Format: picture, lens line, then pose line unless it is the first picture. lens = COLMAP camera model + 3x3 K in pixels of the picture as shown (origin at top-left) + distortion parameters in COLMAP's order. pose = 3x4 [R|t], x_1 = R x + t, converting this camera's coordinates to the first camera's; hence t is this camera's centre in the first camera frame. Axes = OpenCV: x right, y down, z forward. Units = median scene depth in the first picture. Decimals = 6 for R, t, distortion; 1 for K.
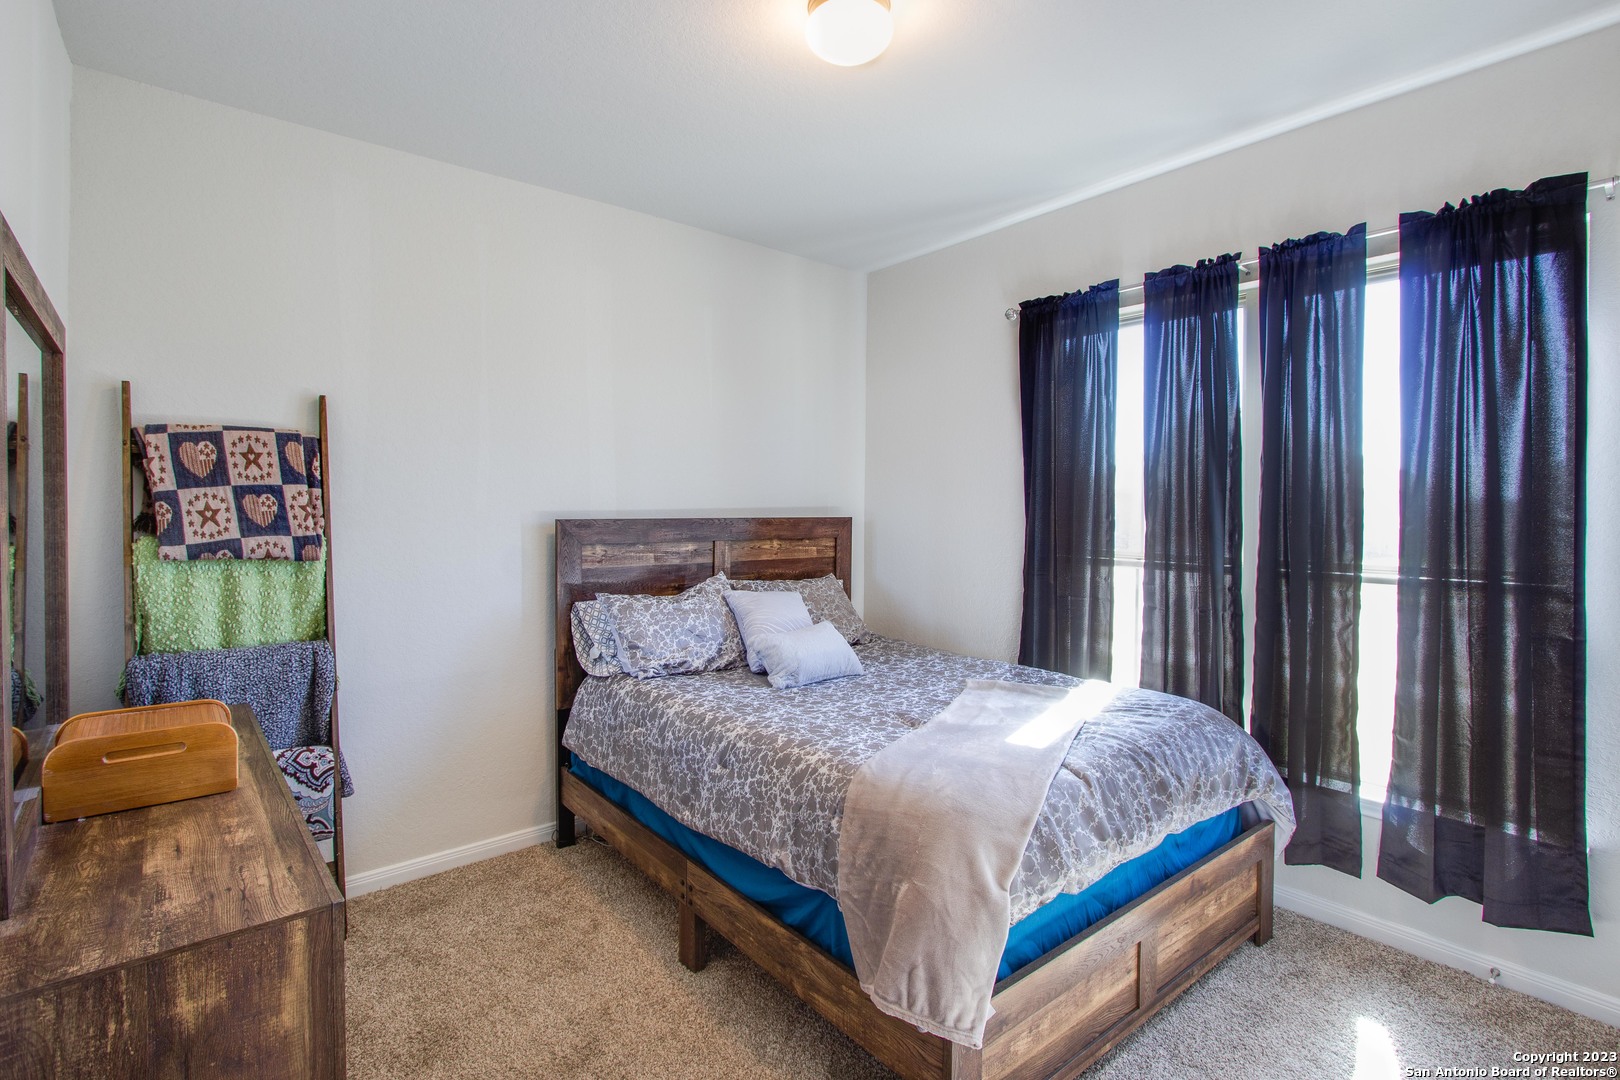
lens RADIAL K [[770.7, 0, 794.4], [0, 770.7, 511.1], [0, 0, 1]] dist [-0.000401, -0.000027]
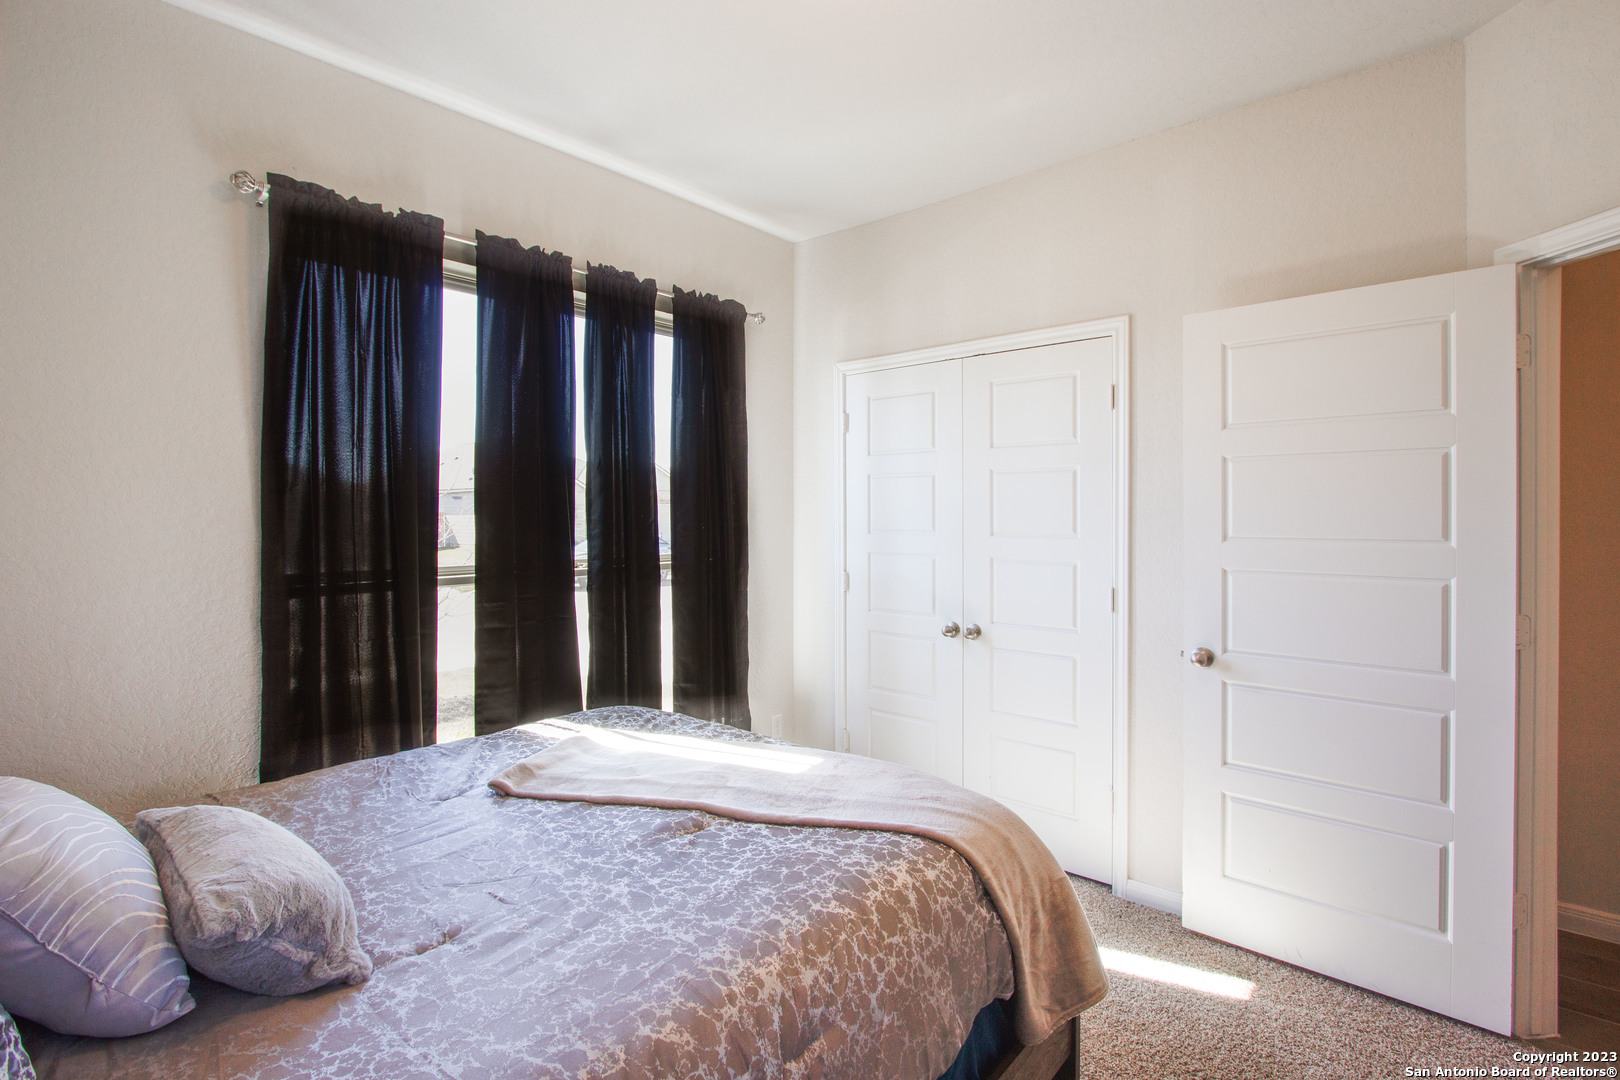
lens RADIAL K [[770.7, 0, 794.4], [0, 770.7, 511.1], [0, 0, 1]] dist [-0.000401, -0.000027]
pose [[-0.173349, -0.002646, 0.984857, -0.584019], [0.015619, 0.999863, 0.005435, -0.008058], [-0.984737, 0.016325, -0.173284, 1.121972]]
